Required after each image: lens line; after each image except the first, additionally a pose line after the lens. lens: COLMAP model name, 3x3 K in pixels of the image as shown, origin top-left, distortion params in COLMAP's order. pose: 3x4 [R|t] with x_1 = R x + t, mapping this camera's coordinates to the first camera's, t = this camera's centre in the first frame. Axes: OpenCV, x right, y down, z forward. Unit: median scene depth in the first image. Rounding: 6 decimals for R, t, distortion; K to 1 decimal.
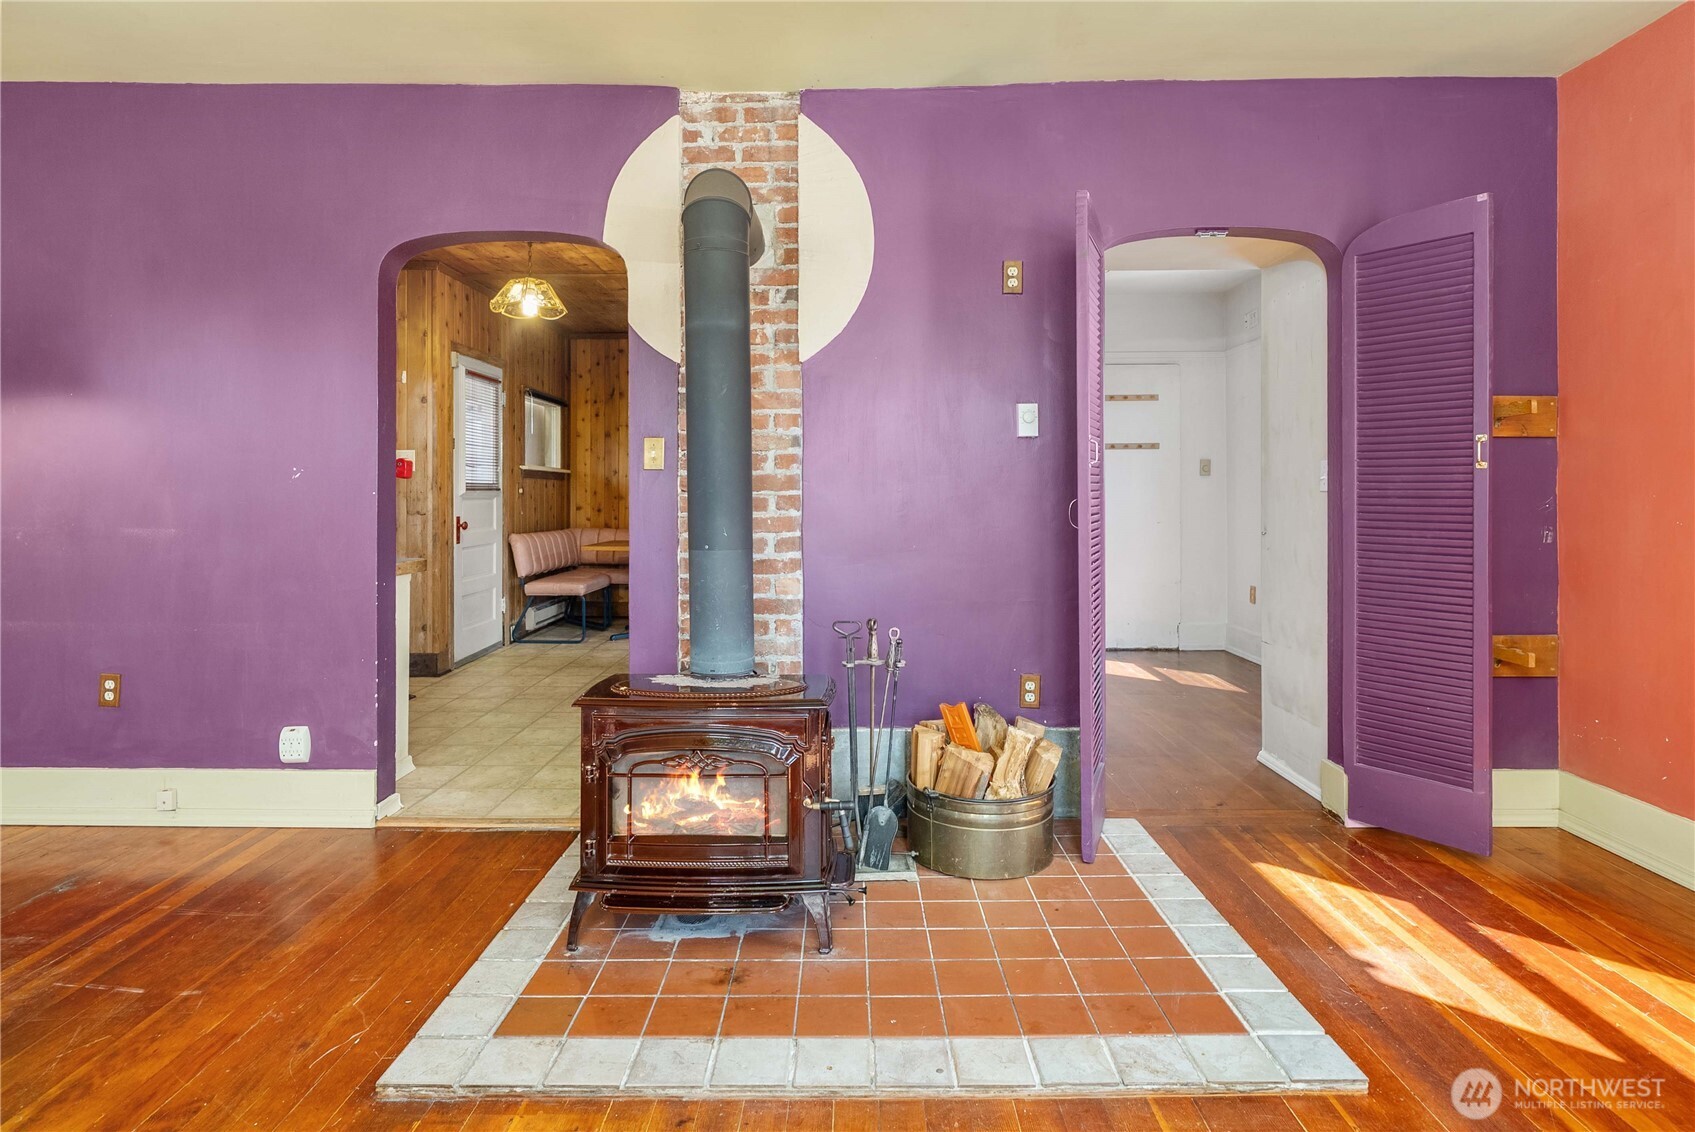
lens RADIAL K [[912.2, 0, 848.1], [0, 912.2, 488.2], [0, 0, 1]] dist [-0.001523, 0.000871]
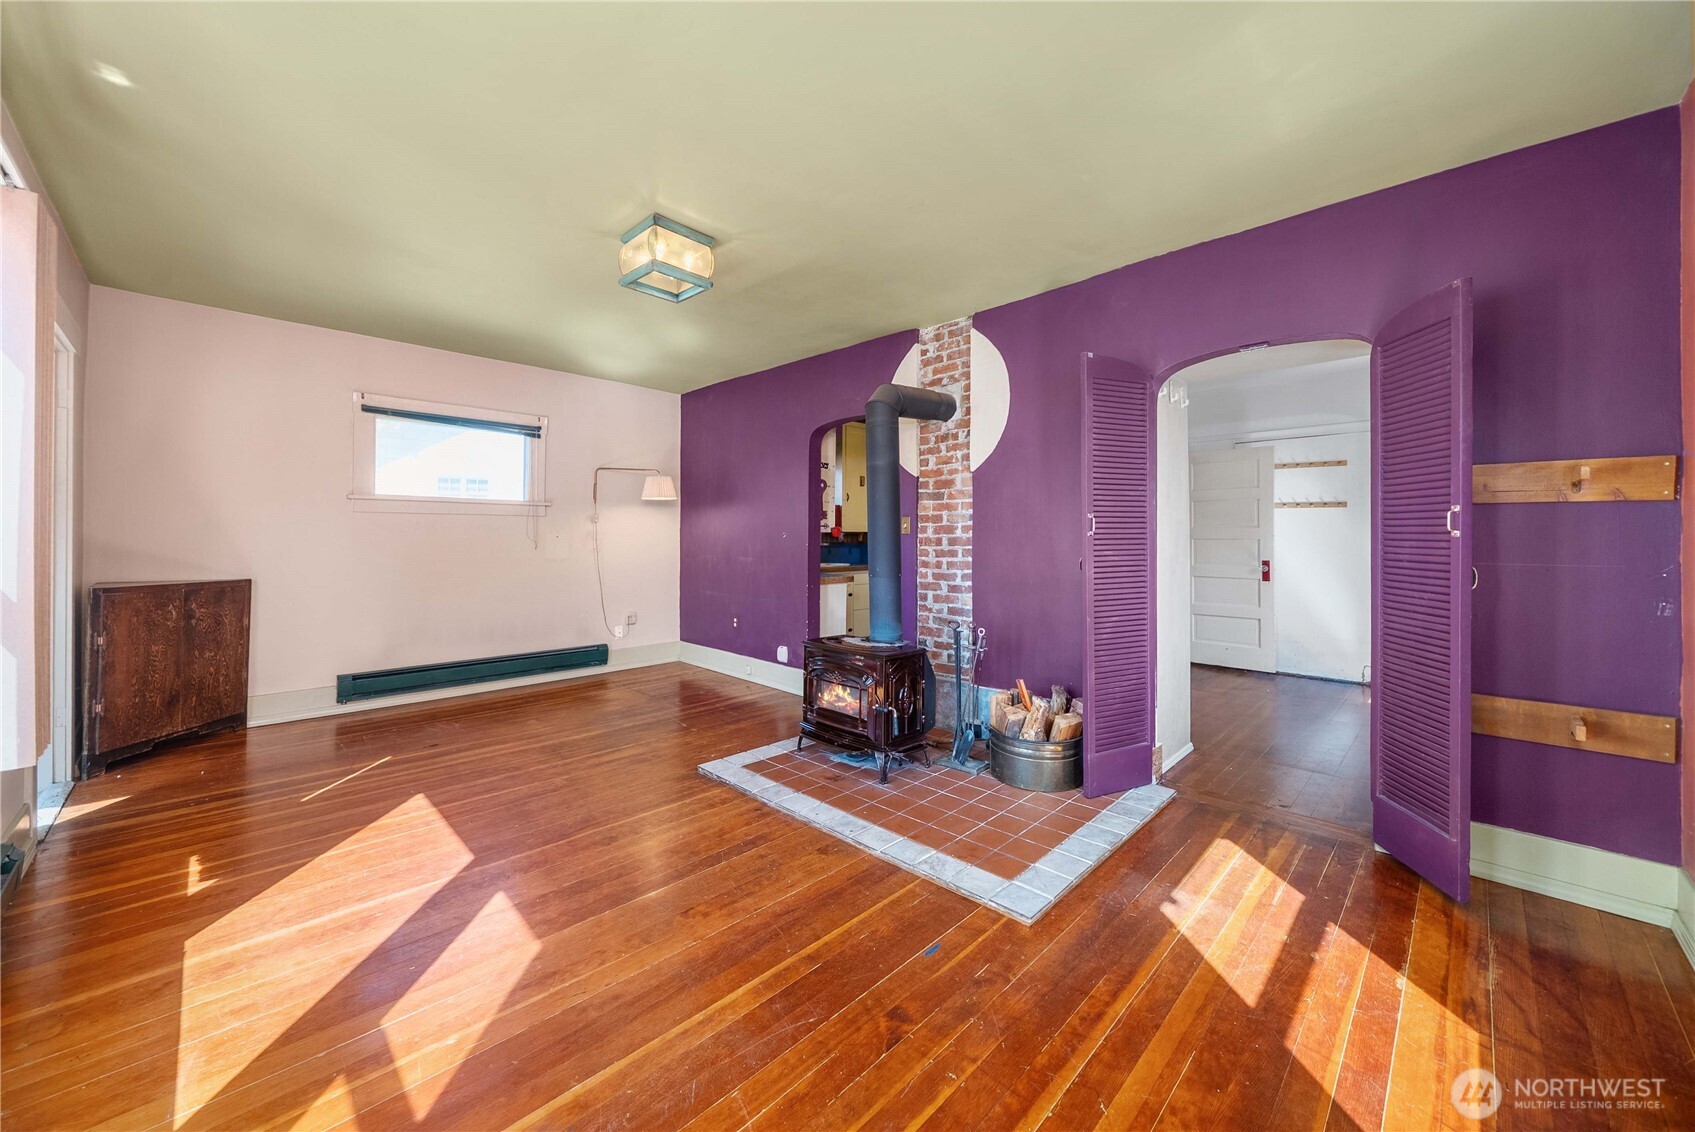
lens RADIAL K [[635.9, 0, 843.0], [0, 635.9, 526.4], [0, 0, 1]] dist [-0.011092, -0.000103]
pose [[0.711451, -0.006420, -0.702707, 0.617382], [0.001087, 0.999967, -0.008036, -0.025216], [0.702735, 0.004953, 0.711434, -0.026306]]
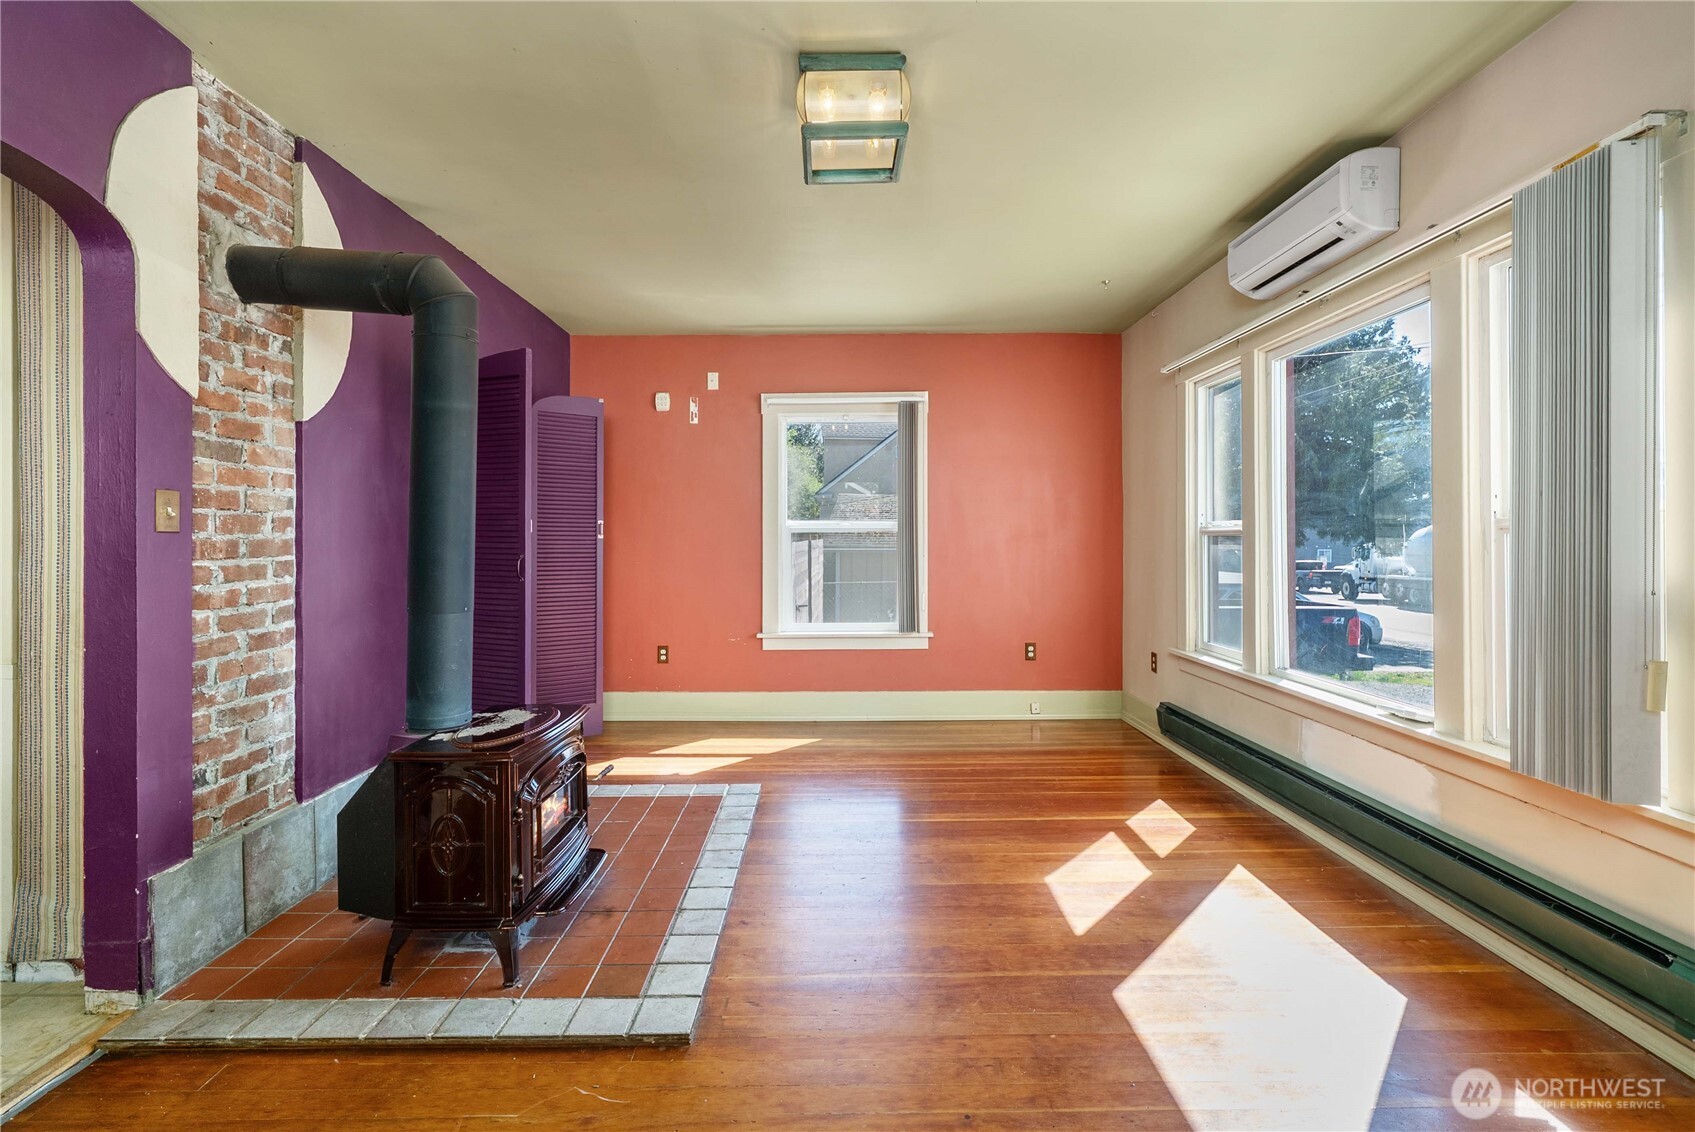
lens RADIAL K [[780.0, 0, 852.5], [0, 780.0, 527.2], [0, 0, 1]] dist [-0.000787, -0.000127]
pose [[-0.030977, 0.016462, 0.999385, -0.882666], [-0.008301, 0.999826, -0.016727, -0.018293], [-0.999486, -0.008814, -0.030835, 0.444839]]
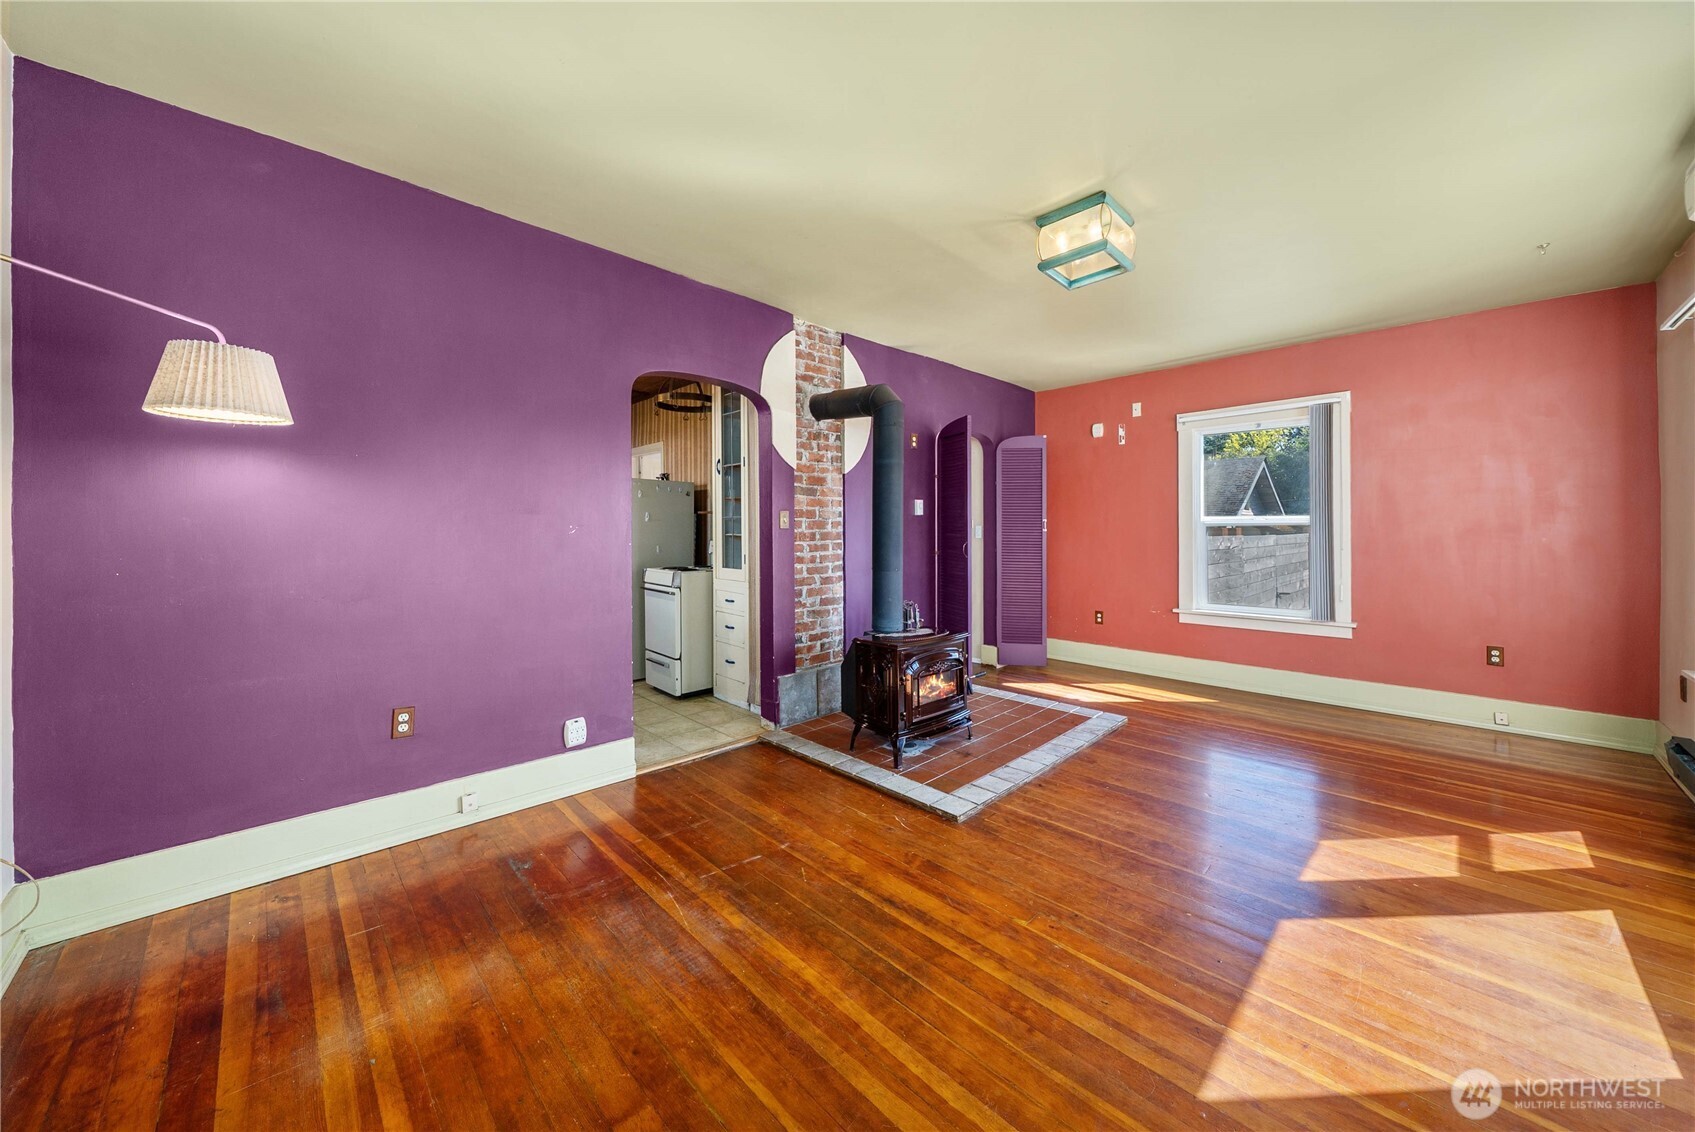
lens RADIAL K [[611.3, 0, 850.1], [0, 611.3, 524.0], [0, 0, 1]] dist [-0.007868, 0.000015]
pose [[0.702188, 0.010195, 0.711919, -0.961126], [-0.009465, 0.999943, -0.004983, -0.024941], [-0.711929, -0.003240, 0.702244, 0.081303]]
